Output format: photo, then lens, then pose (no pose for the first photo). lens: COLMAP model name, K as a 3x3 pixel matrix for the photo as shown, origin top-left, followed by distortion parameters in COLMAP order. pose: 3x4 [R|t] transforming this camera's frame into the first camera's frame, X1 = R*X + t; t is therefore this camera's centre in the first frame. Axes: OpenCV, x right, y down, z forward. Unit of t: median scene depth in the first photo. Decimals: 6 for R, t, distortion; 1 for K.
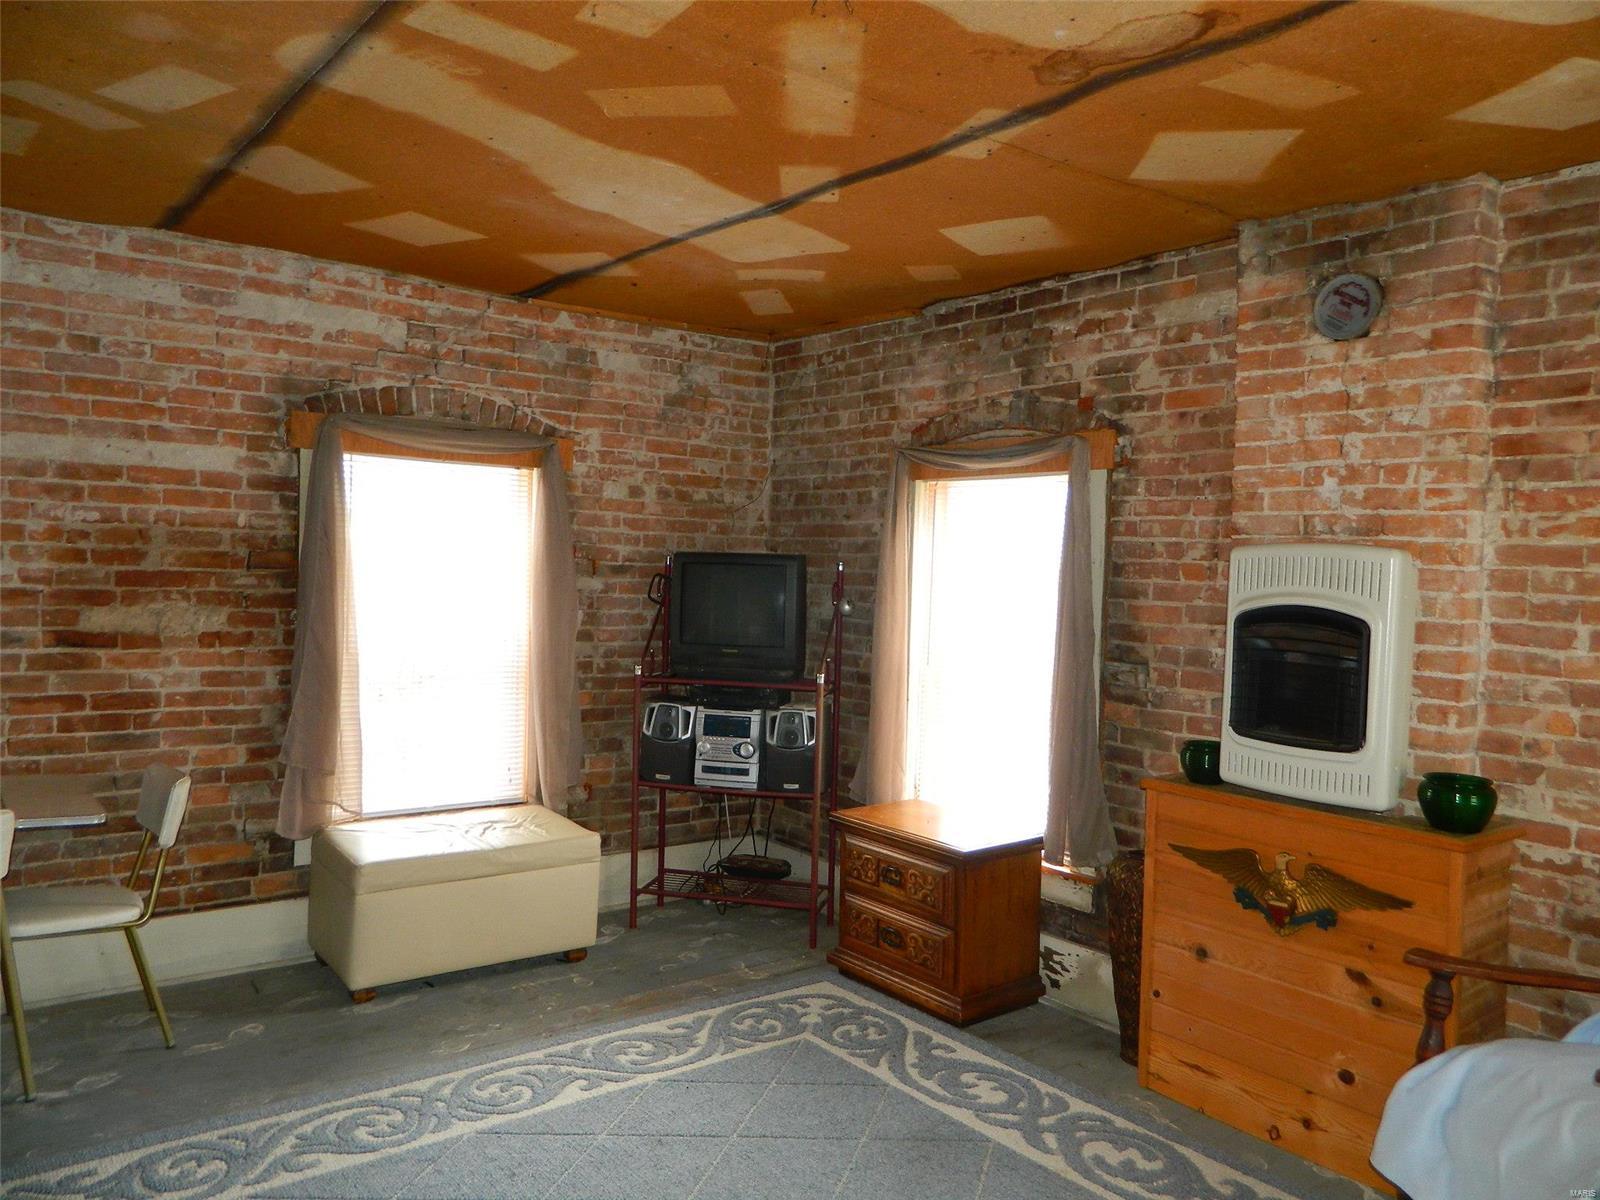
lens RADIAL K [[1197.7, 0, 798.6], [0, 1197.7, 600.5], [0, 0, 1]] dist [0.008087, -0.002408]
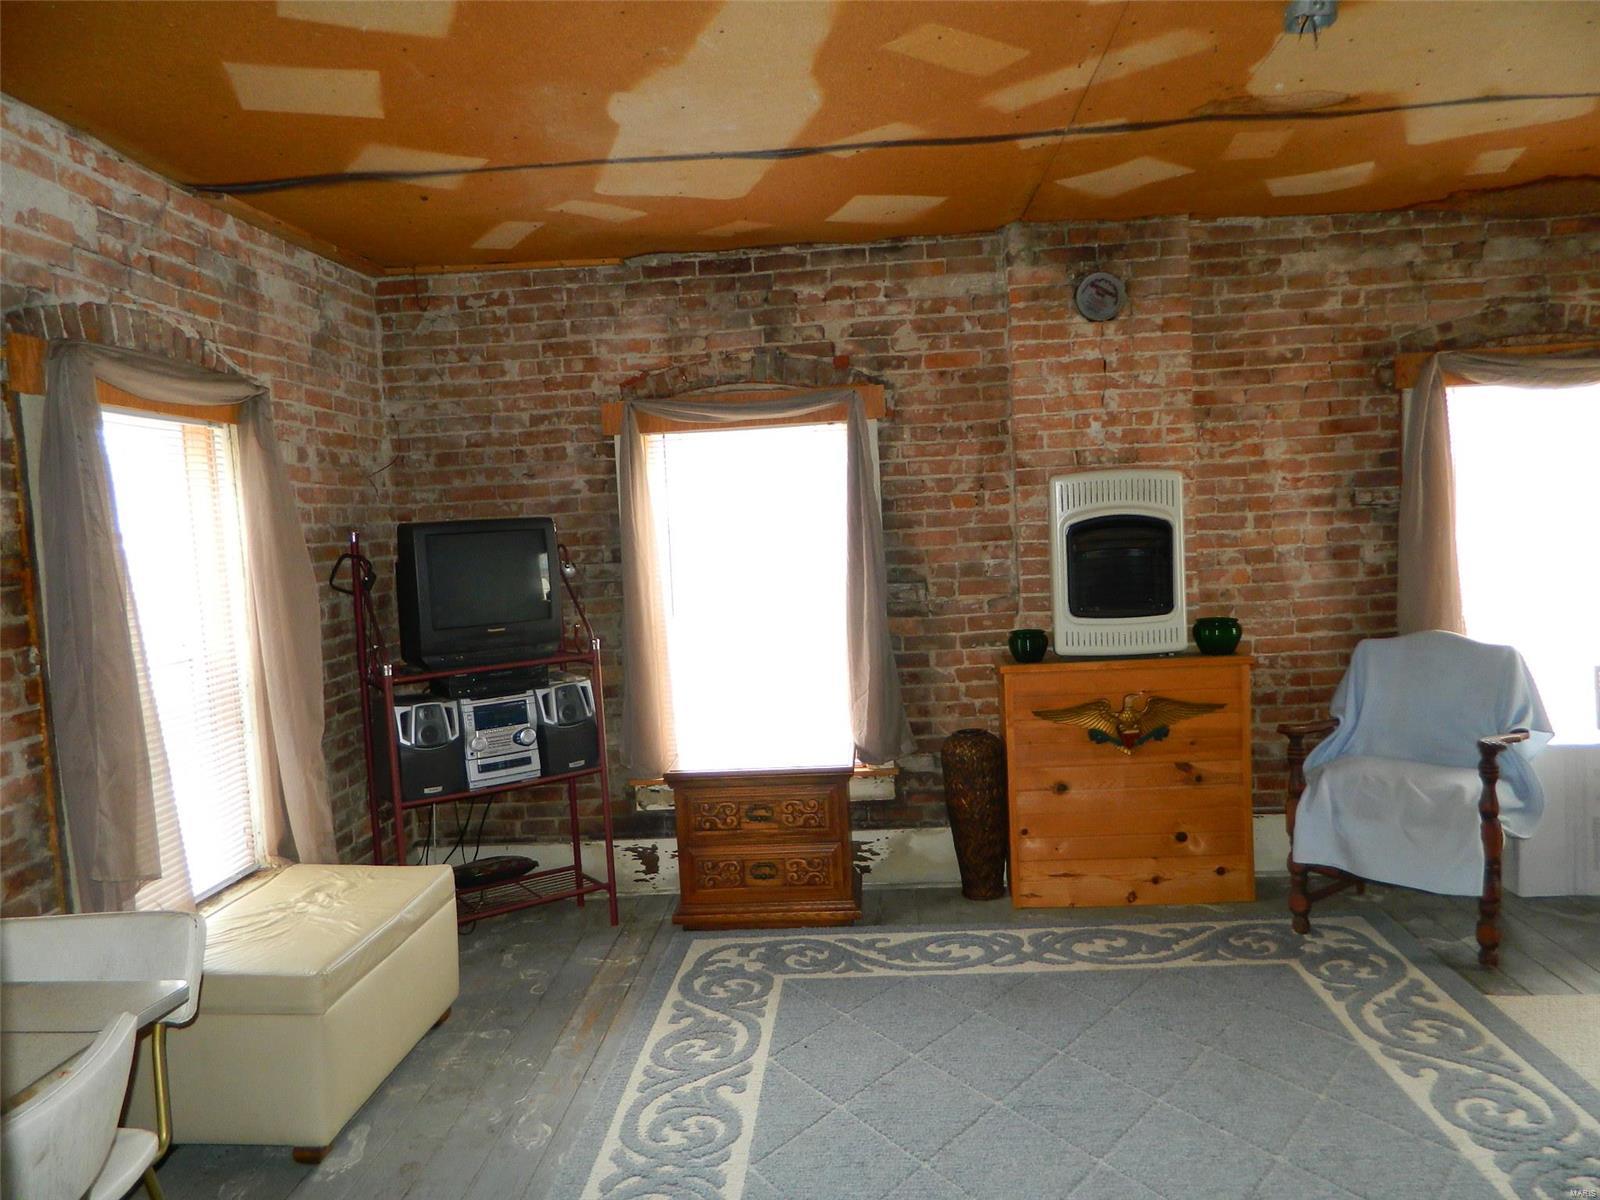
lens RADIAL K [[1197.7, 0, 800.7], [0, 1197.7, 601.5], [0, 0, 1]] dist [0.008087, -0.002408]
pose [[0.652686, -0.118783, 0.748259, -0.694110], [0.096548, 0.992621, 0.073359, -0.026843], [-0.751452, 0.024363, 0.659338, 0.301381]]
